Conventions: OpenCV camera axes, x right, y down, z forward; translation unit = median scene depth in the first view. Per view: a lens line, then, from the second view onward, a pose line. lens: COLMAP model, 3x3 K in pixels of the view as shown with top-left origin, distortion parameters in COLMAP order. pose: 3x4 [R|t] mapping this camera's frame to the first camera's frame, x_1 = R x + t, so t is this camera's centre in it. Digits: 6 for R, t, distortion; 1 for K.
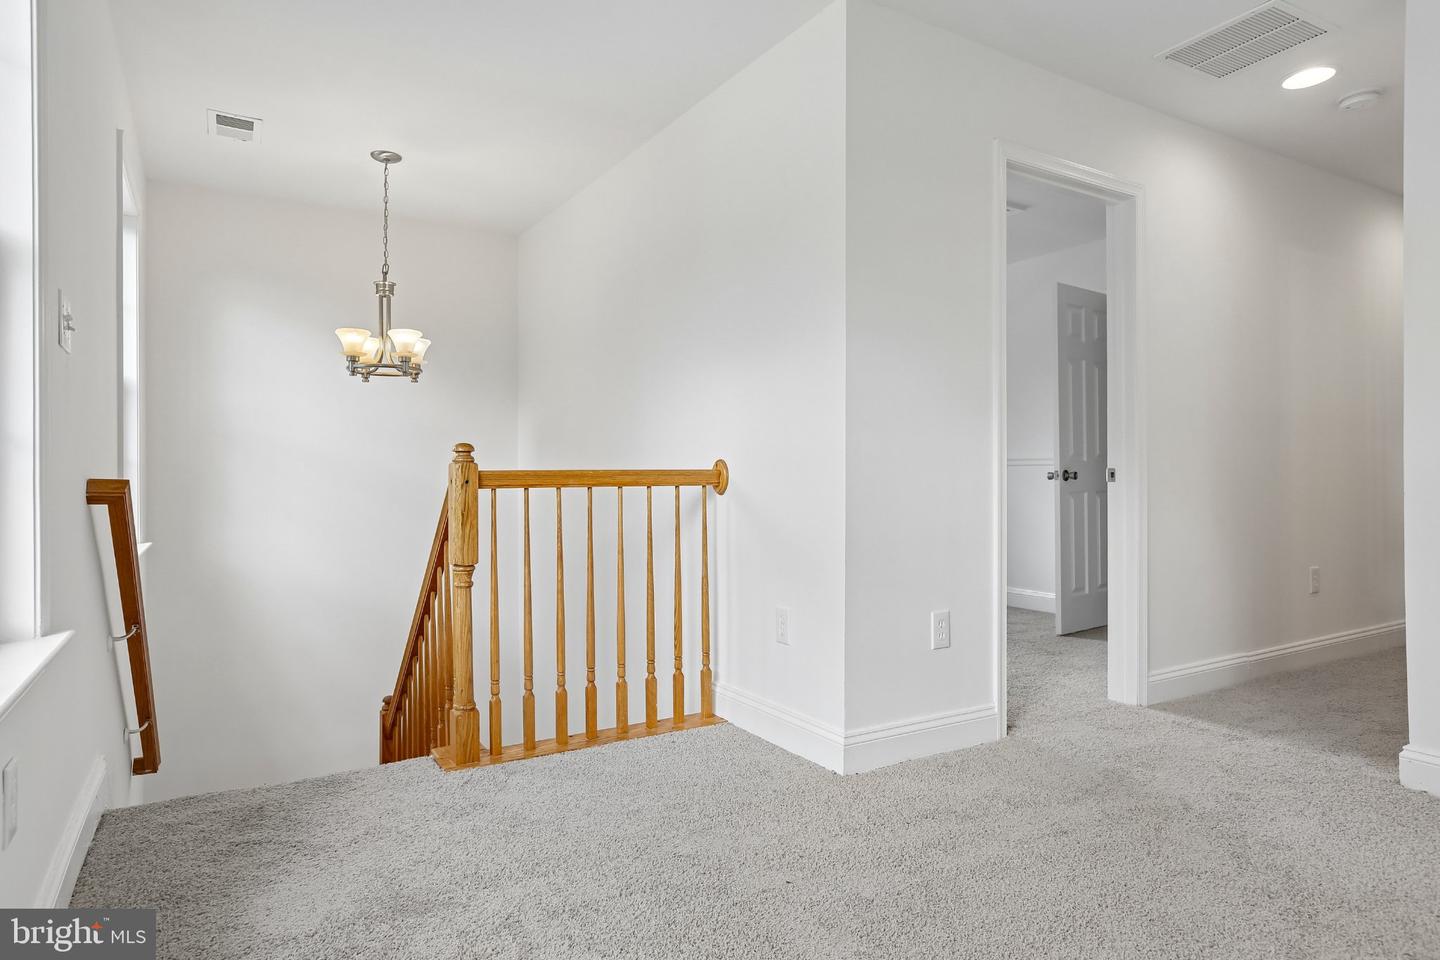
lens RADIAL K [[843.3, 0, 720.0], [0, 843.3, 480.0], [0, 0, 1]] dist [-0.002156, -0.000204]
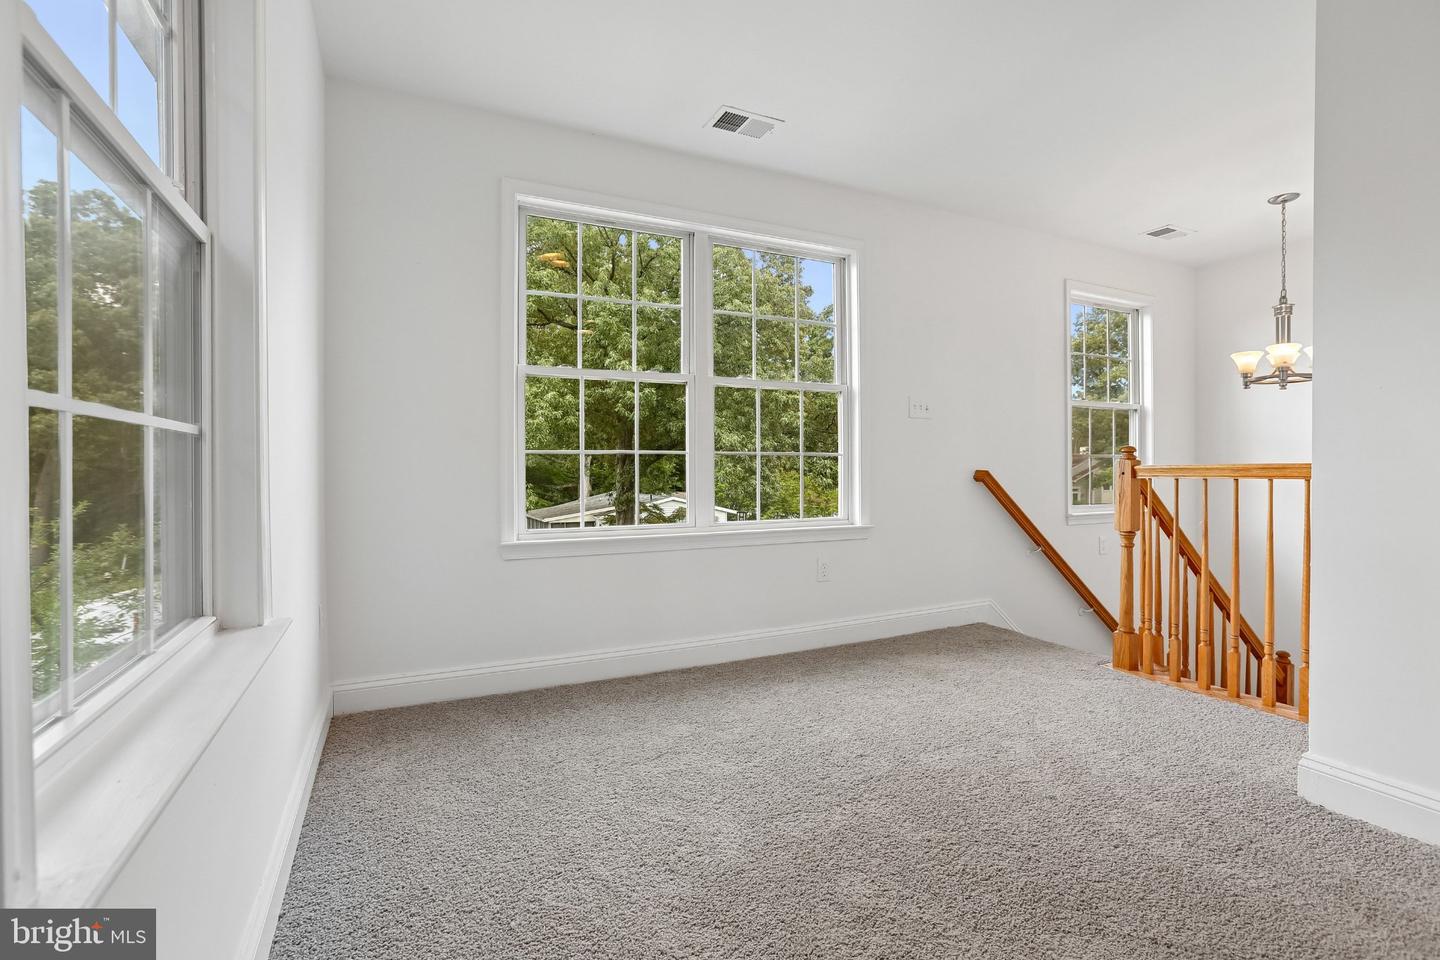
lens RADIAL K [[651.5, 0, 720.0], [0, 651.5, 480.0], [0, 0, 1]] dist [0.000202, 0.000067]
pose [[-0.094036, 0.020989, -0.995347, 0.635194], [-0.000503, 0.999777, 0.021130, -0.006642], [0.995569, 0.002487, -0.094005, 0.312701]]
